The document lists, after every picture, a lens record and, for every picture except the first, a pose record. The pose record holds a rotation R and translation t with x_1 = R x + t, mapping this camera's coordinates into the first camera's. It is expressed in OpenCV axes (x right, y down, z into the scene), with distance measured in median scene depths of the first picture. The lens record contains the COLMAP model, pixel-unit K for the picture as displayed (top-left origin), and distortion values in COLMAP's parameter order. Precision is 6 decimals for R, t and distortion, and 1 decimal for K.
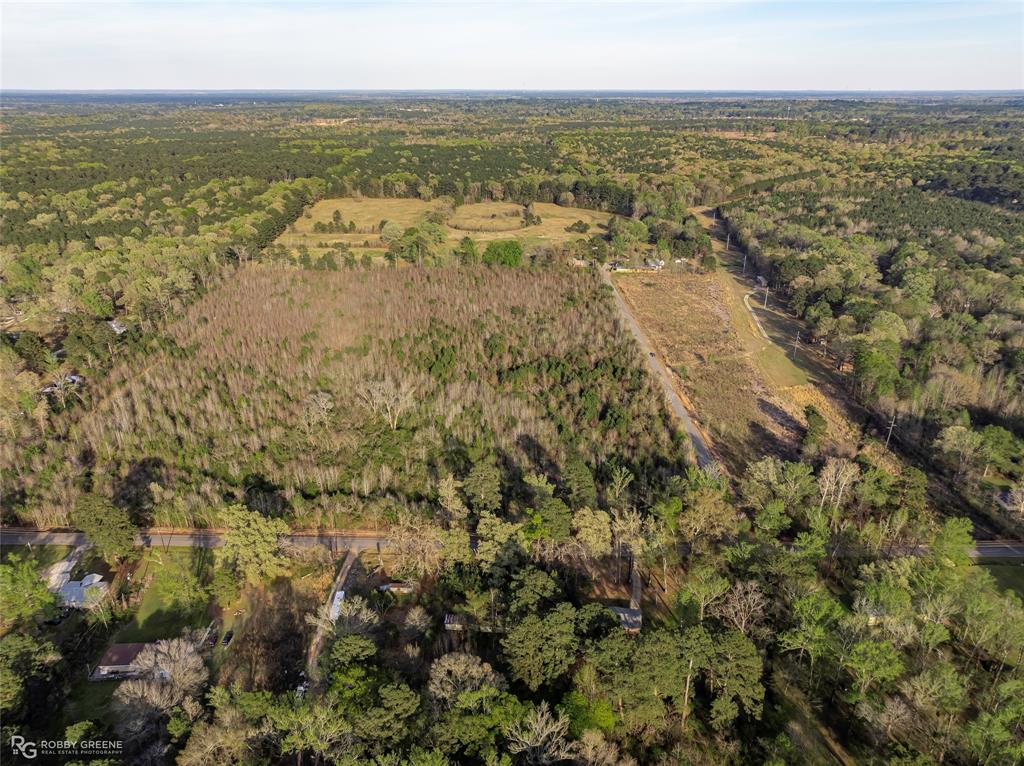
lens RADIAL K [[709.0, 0, 511.8], [0, 709.0, 383.4], [0, 0, 1]] dist [-0.019821, 0.031807]
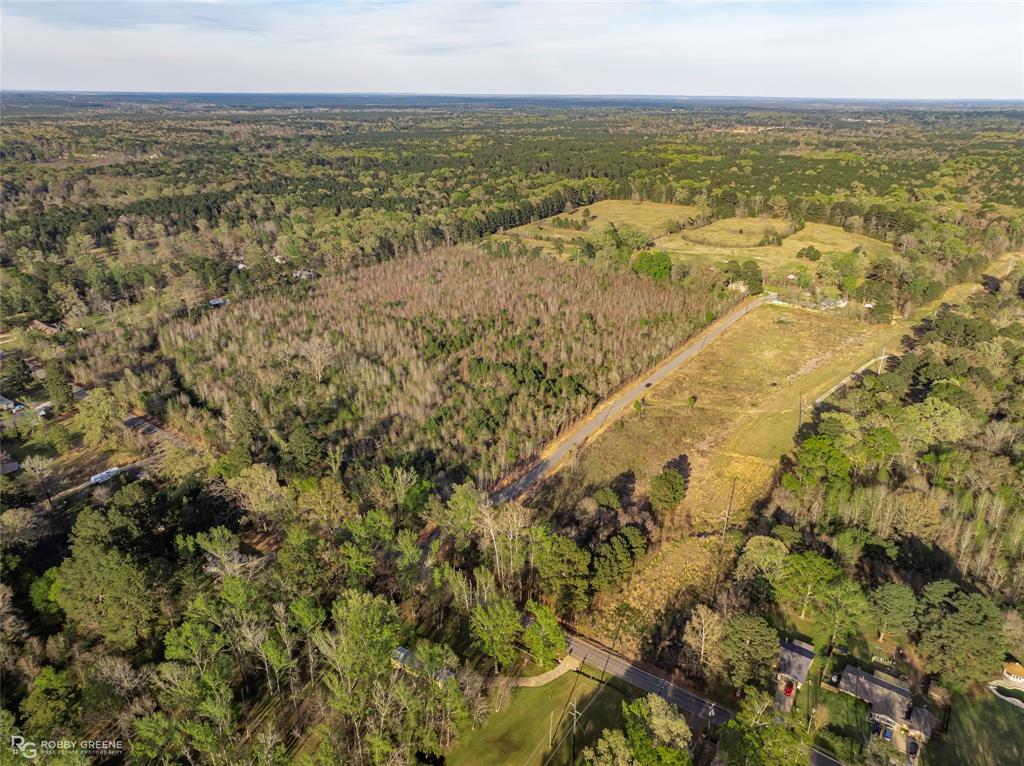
lens RADIAL K [[709.0, 0, 513.3], [0, 709.0, 380.7], [0, 0, 1]] dist [-0.019821, 0.031807]
pose [[0.814458, 0.226627, -0.534134, 0.240207], [-0.233102, 0.970812, 0.056464, -0.025527], [0.531340, 0.078520, 0.843512, 0.063275]]
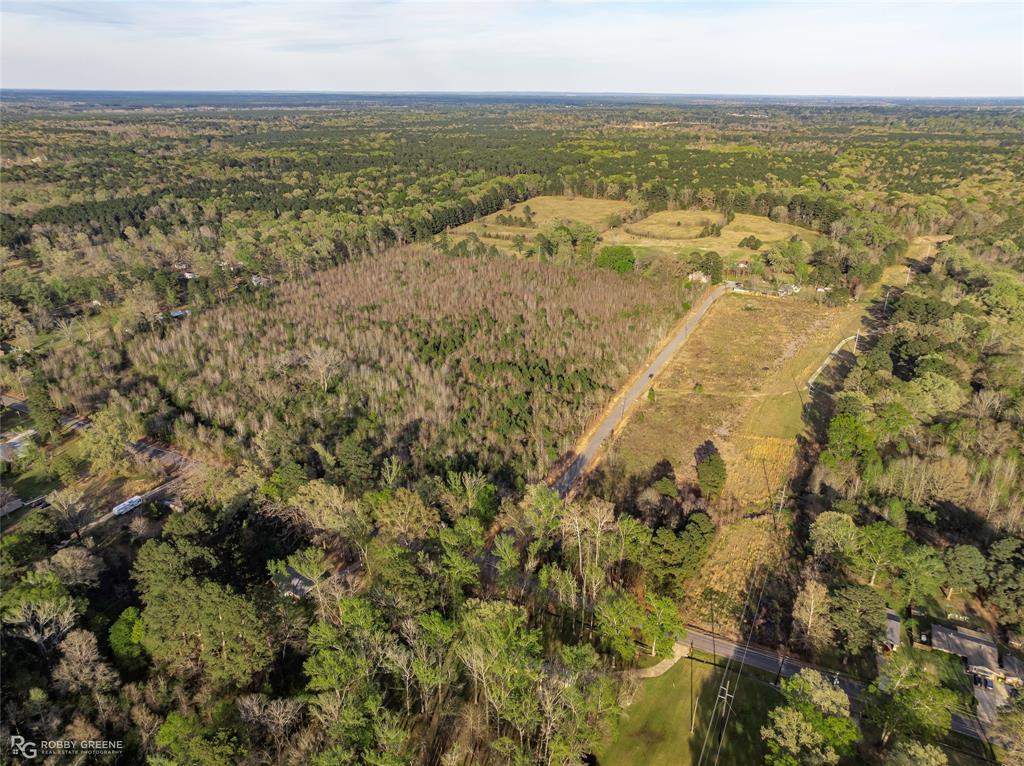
lens RADIAL K [[709.0, 0, 511.8], [0, 709.0, 378.8], [0, 0, 1]] dist [-0.019821, 0.031807]
pose [[0.889566, 0.178865, -0.420334, 0.189958], [-0.183428, 0.982578, 0.029922, -0.014015], [0.418363, 0.050483, 0.906876, 0.035241]]
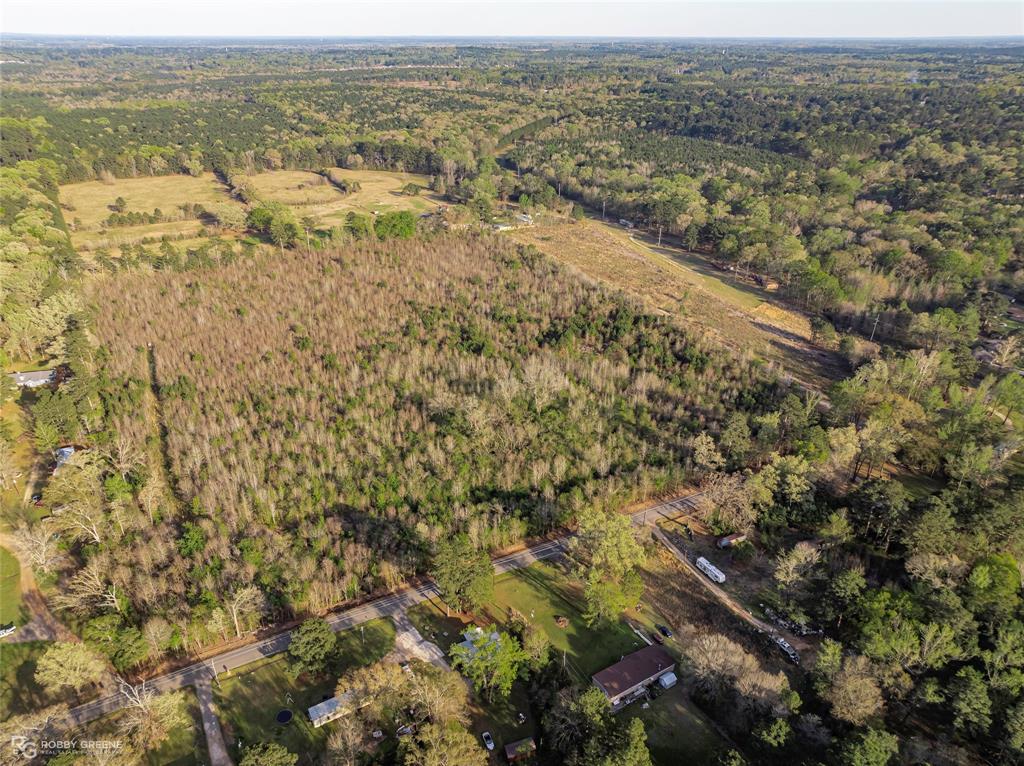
lens RADIAL K [[709.0, 0, 513.4], [0, 709.0, 387.1], [0, 0, 1]] dist [-0.019821, 0.031807]
pose [[0.879280, -0.212430, 0.426310, -0.203433], [0.183339, 0.977021, 0.108706, -0.027479], [-0.439606, -0.017424, 0.898022, 0.042248]]
